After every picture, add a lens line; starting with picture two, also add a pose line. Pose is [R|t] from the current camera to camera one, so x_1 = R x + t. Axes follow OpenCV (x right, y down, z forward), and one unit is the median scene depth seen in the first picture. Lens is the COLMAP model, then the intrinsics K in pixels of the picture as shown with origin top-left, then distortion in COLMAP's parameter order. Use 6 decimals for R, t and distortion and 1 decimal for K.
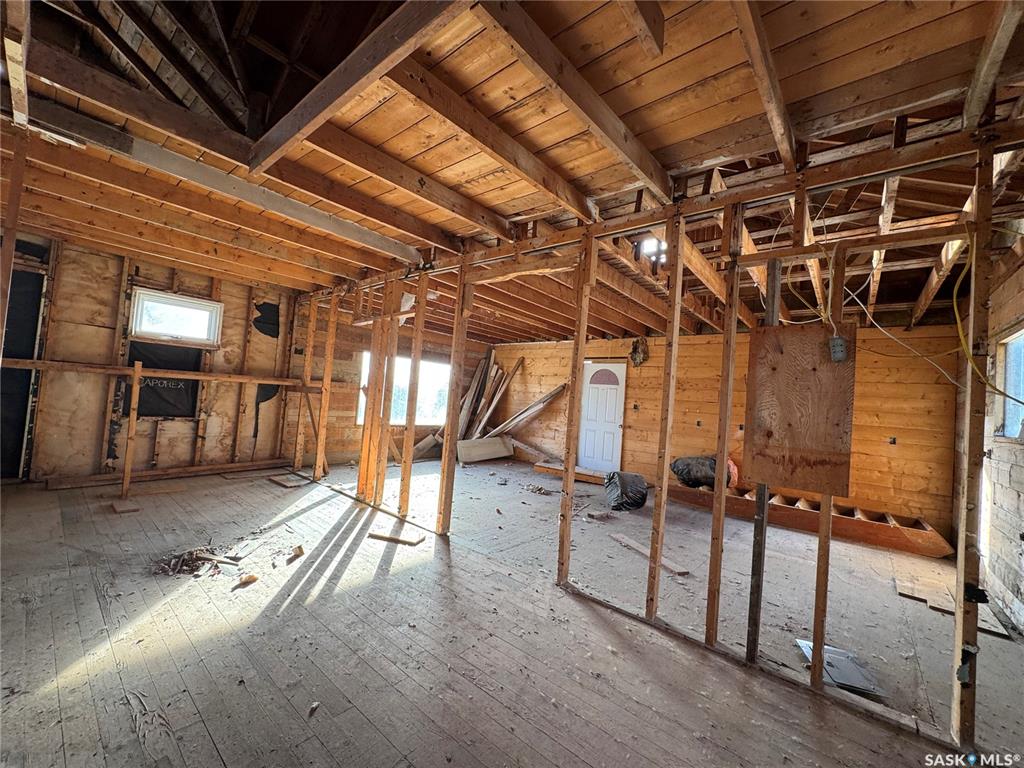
lens RADIAL K [[413.4, 0, 519.2], [0, 413.4, 388.0], [0, 0, 1]] dist [-0.003391, -0.000666]
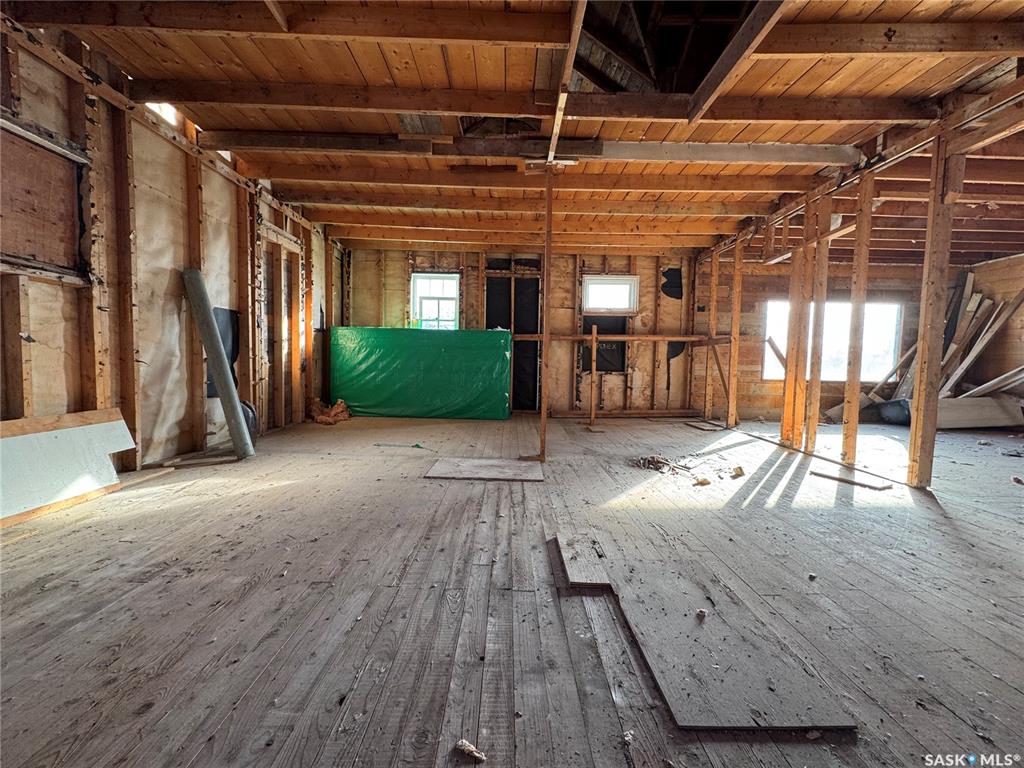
lens RADIAL K [[413.4, 0, 508.0], [0, 413.4, 382.4], [0, 0, 1]] dist [-0.003391, -0.000666]
pose [[0.629981, -0.020665, -0.776335, -0.049759], [0.060510, 0.997913, 0.022539, 0.065735], [0.774250, -0.061175, 0.629917, -0.073571]]
